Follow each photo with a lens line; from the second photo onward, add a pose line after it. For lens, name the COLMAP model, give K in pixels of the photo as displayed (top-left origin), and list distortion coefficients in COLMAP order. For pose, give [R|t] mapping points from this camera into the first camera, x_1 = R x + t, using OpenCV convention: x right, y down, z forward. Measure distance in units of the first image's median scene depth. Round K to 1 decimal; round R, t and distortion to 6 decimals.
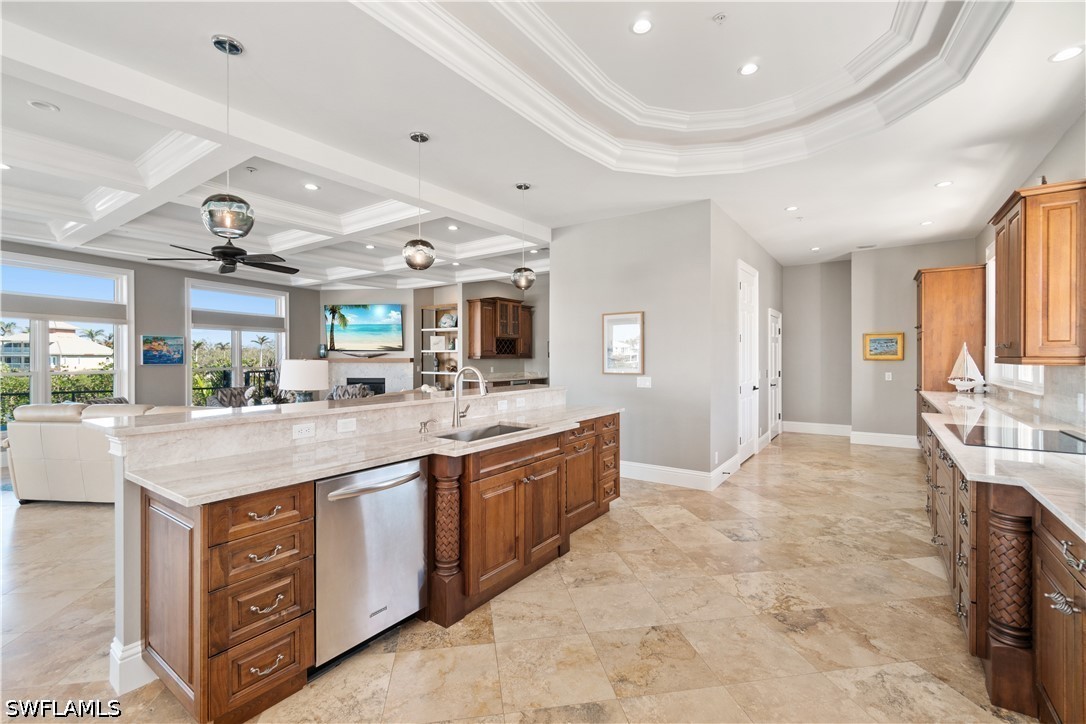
lens RADIAL K [[472.9, 0, 543.0], [0, 472.9, 362.0], [0, 0, 1]] dist [0.000794, 0.000013]
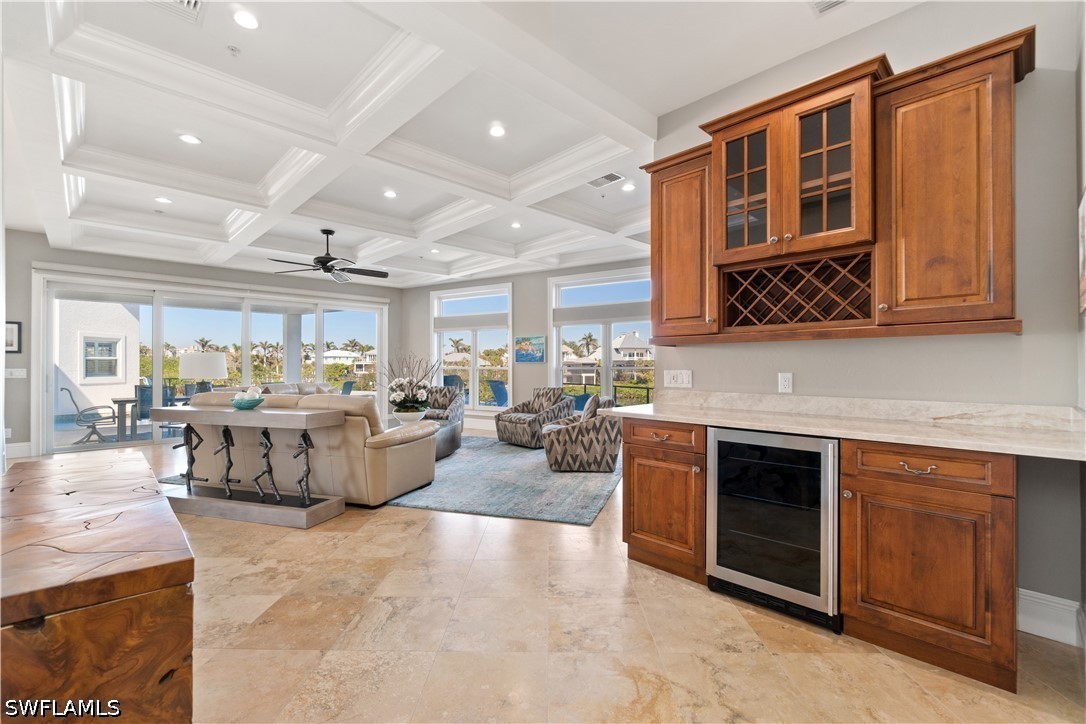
lens RADIAL K [[472.9, 0, 543.0], [0, 472.9, 362.0], [0, 0, 1]] dist [0.000794, 0.000013]
pose [[-0.187646, -0.004091, -0.982228, 0.262702], [-0.004550, 0.999984, -0.003296, 0.007388], [0.982226, 0.003850, -0.187661, 1.238596]]
